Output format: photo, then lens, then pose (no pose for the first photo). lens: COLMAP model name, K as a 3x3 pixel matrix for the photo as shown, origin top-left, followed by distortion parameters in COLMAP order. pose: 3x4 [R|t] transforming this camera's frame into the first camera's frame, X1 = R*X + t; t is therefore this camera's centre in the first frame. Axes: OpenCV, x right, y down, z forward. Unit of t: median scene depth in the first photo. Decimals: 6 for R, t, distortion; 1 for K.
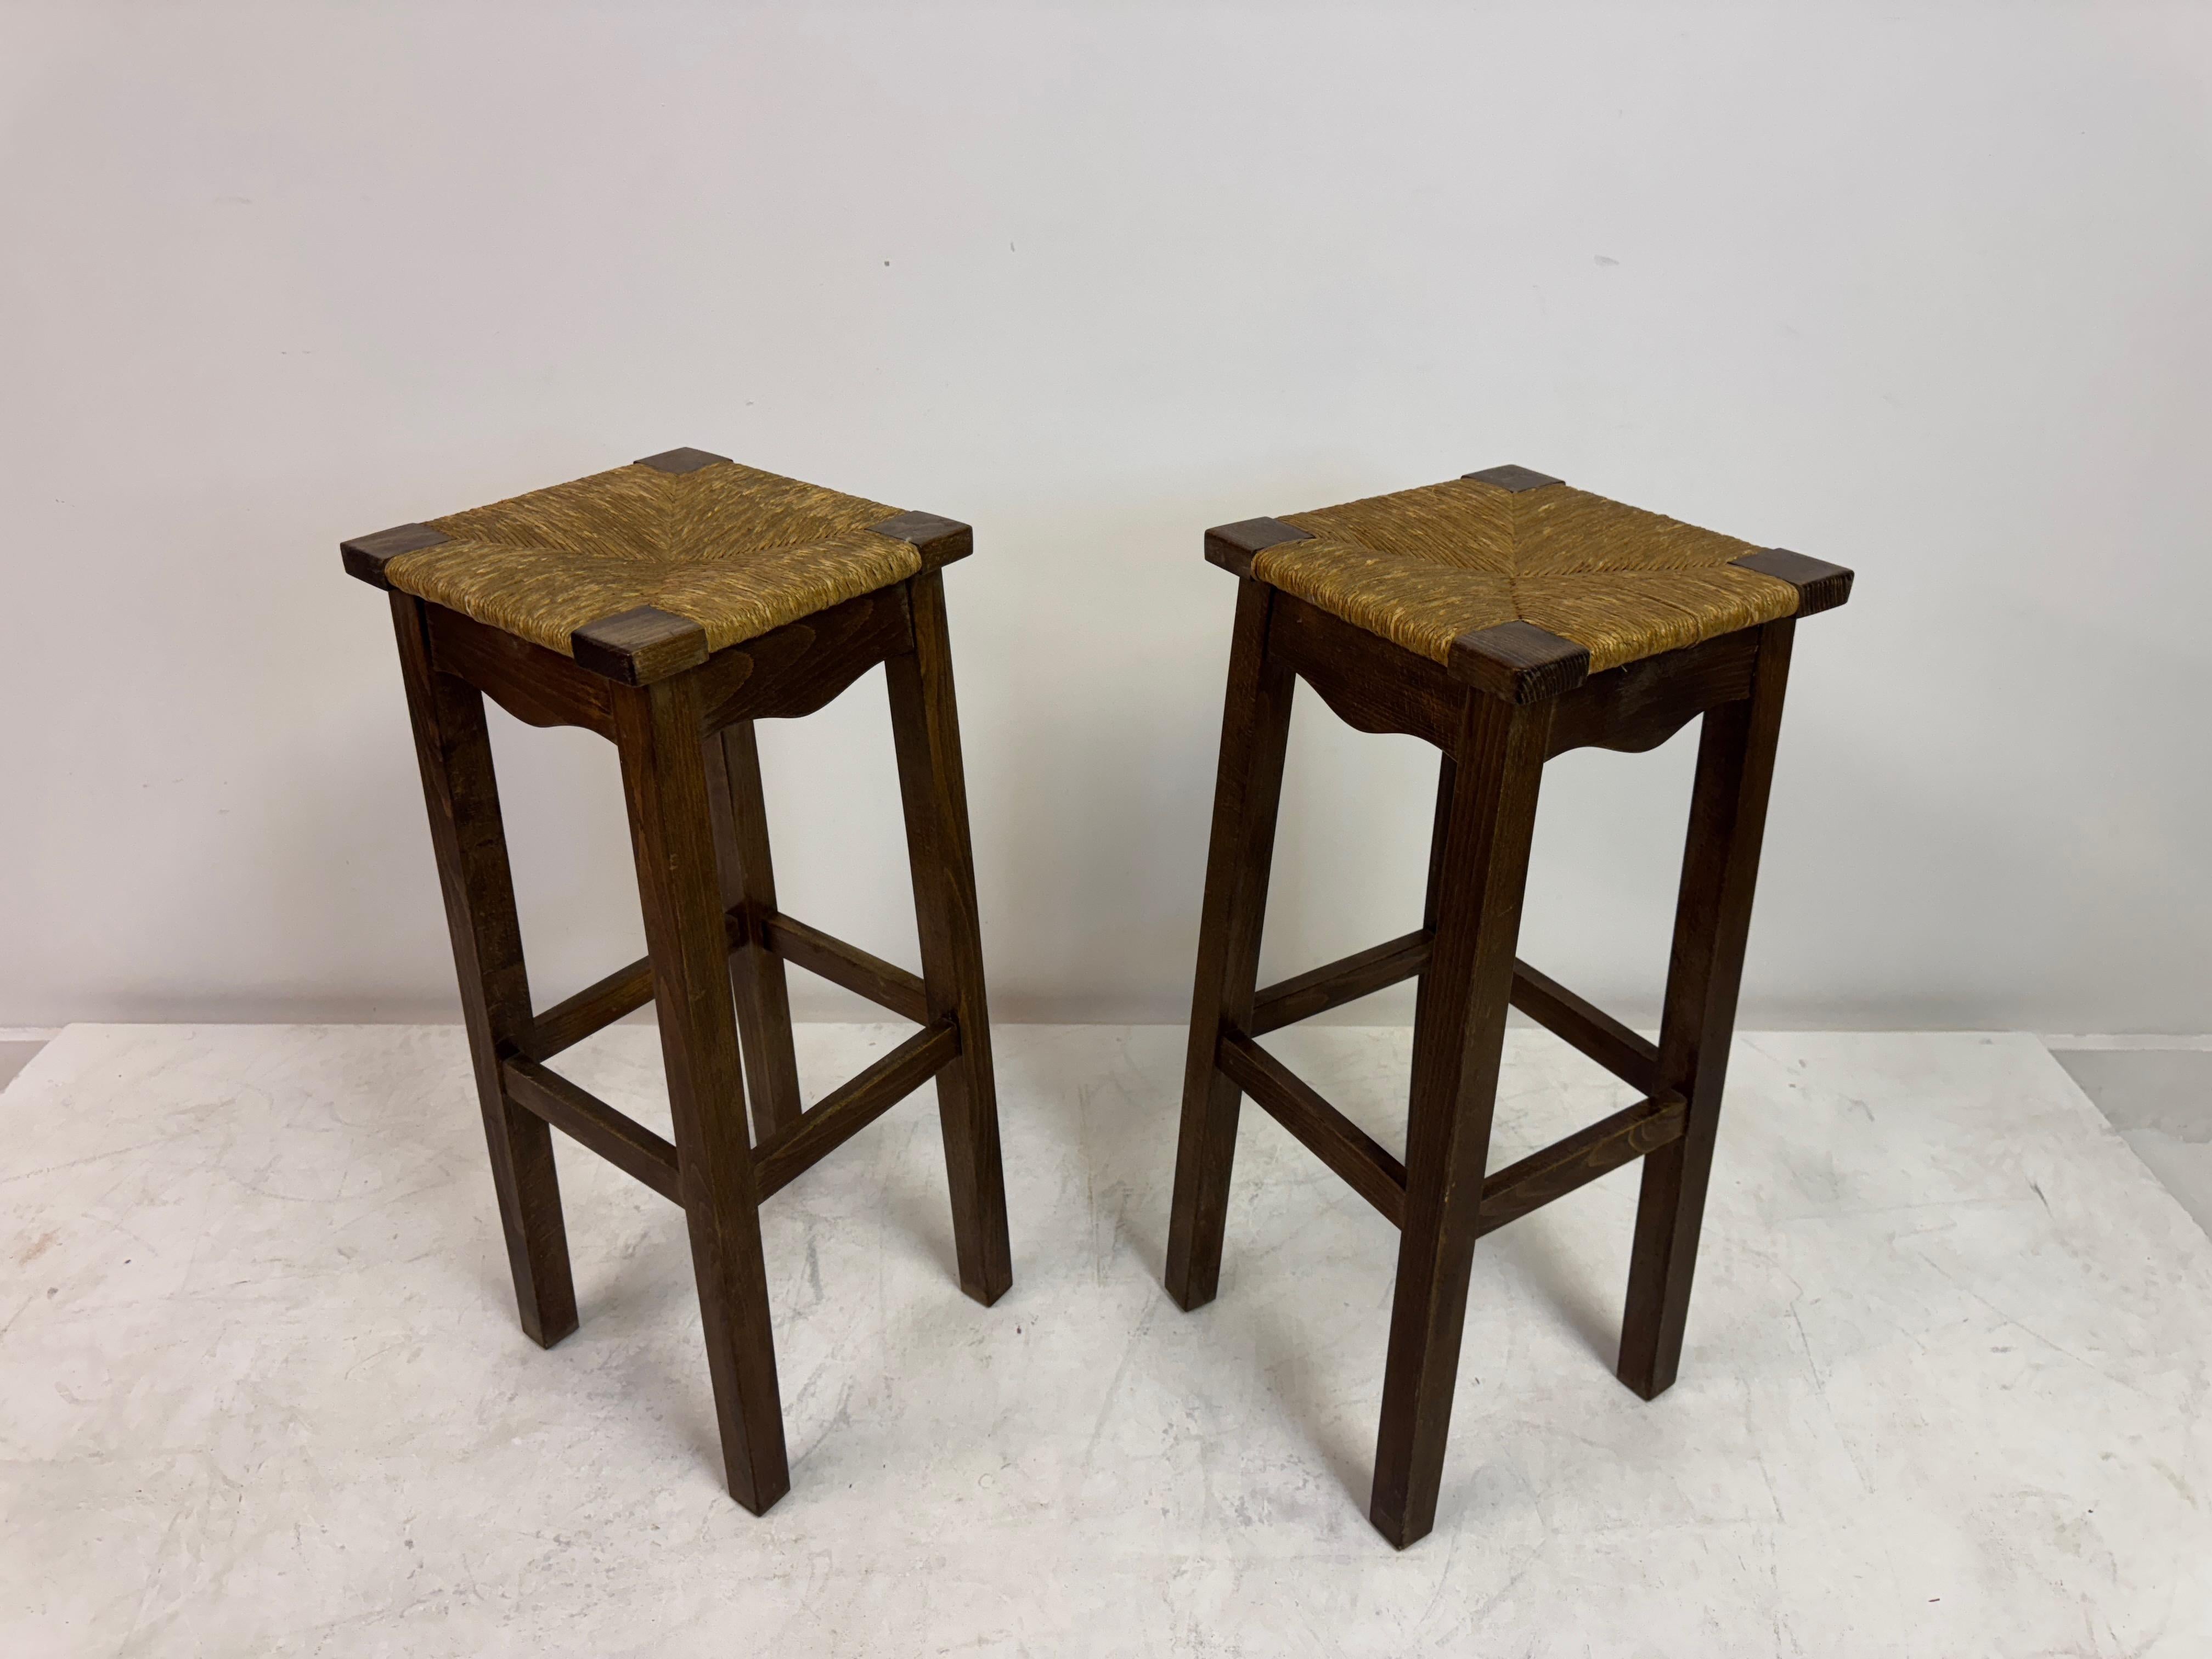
lens RADIAL K [[1573.0, 0, 1106.0], [0, 1573.0, 829.5], [0, 0, 1]] dist [0.023184, -0.038555]
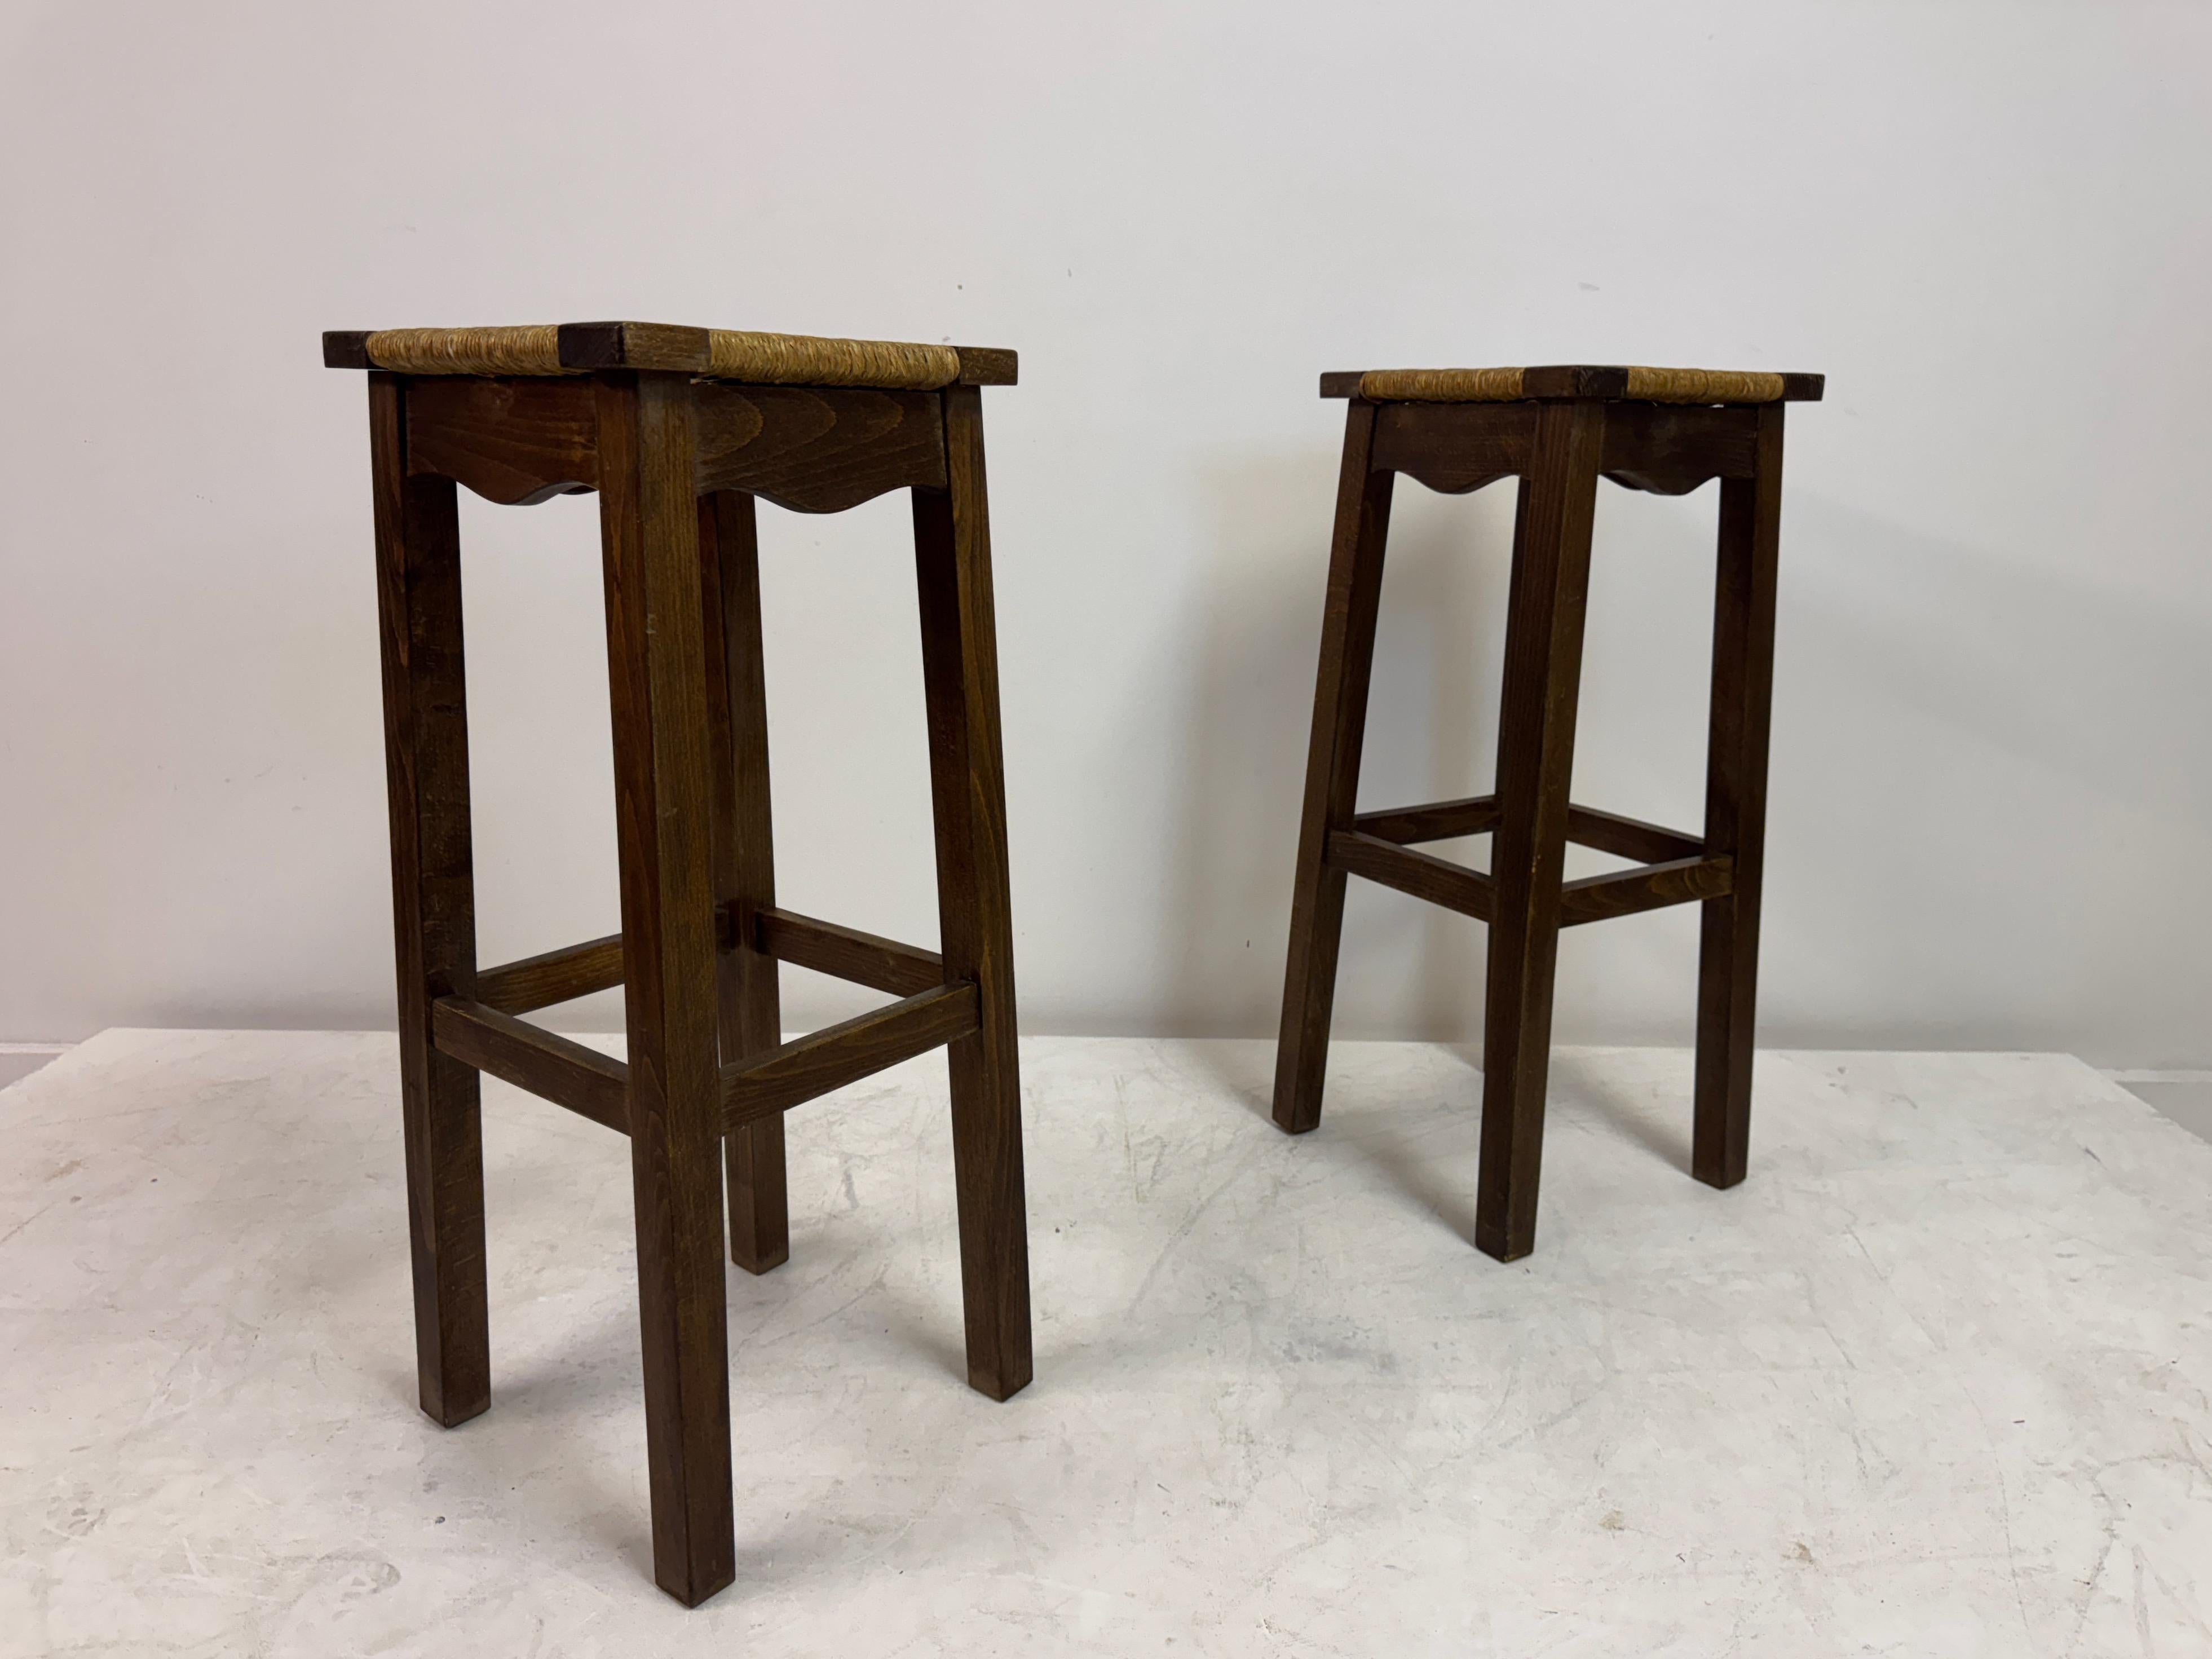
lens RADIAL K [[1621.1, 0, 1100.6], [0, 1621.1, 825.2], [0, 0, 1]] dist [0.041820, -0.065047]
pose [[0.999486, 0.012378, -0.029576, -0.004702], [-0.019842, 0.963398, -0.267339, 0.273770], [0.025185, 0.267788, 0.963149, 0.148461]]
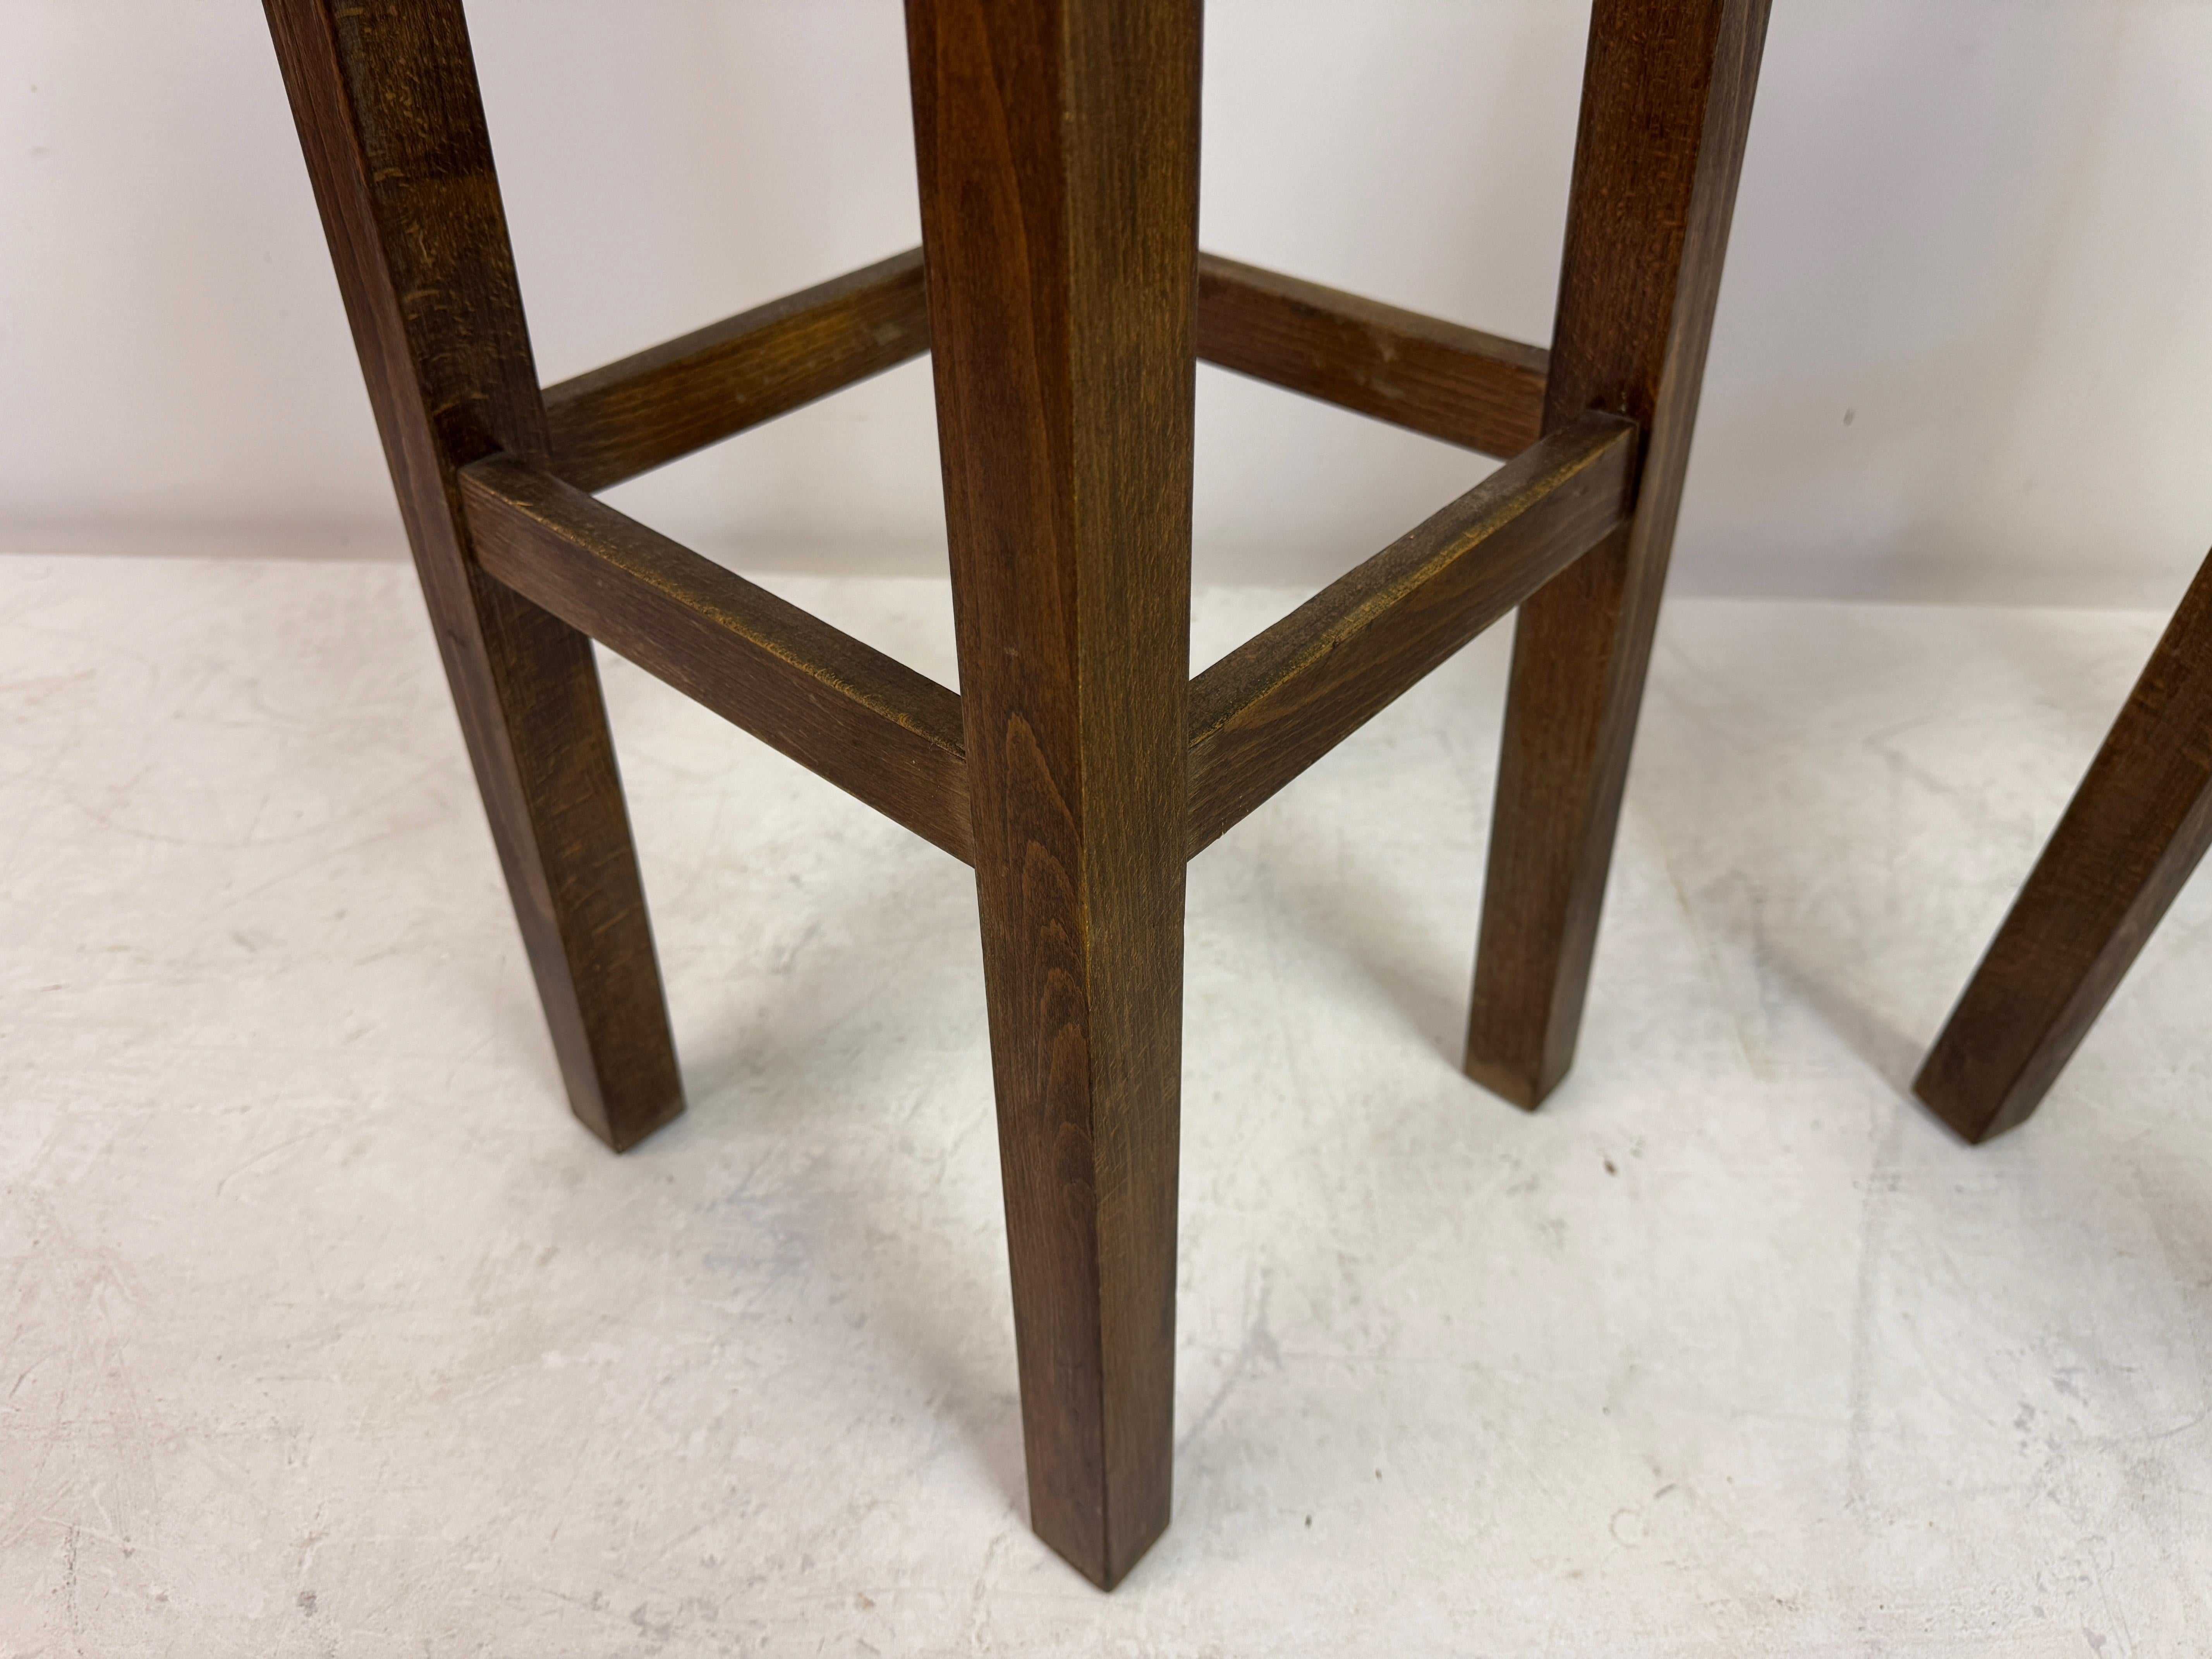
lens RADIAL K [[1604.7, 0, 1099.6], [0, 1604.7, 825.8], [0, 0, 1]] dist [0.050303, -0.083860]
pose [[0.996317, 0.034662, -0.078425, -0.190715], [-0.020231, 0.983855, 0.177819, 0.154432], [0.083322, -0.175578, 0.980933, 0.600363]]
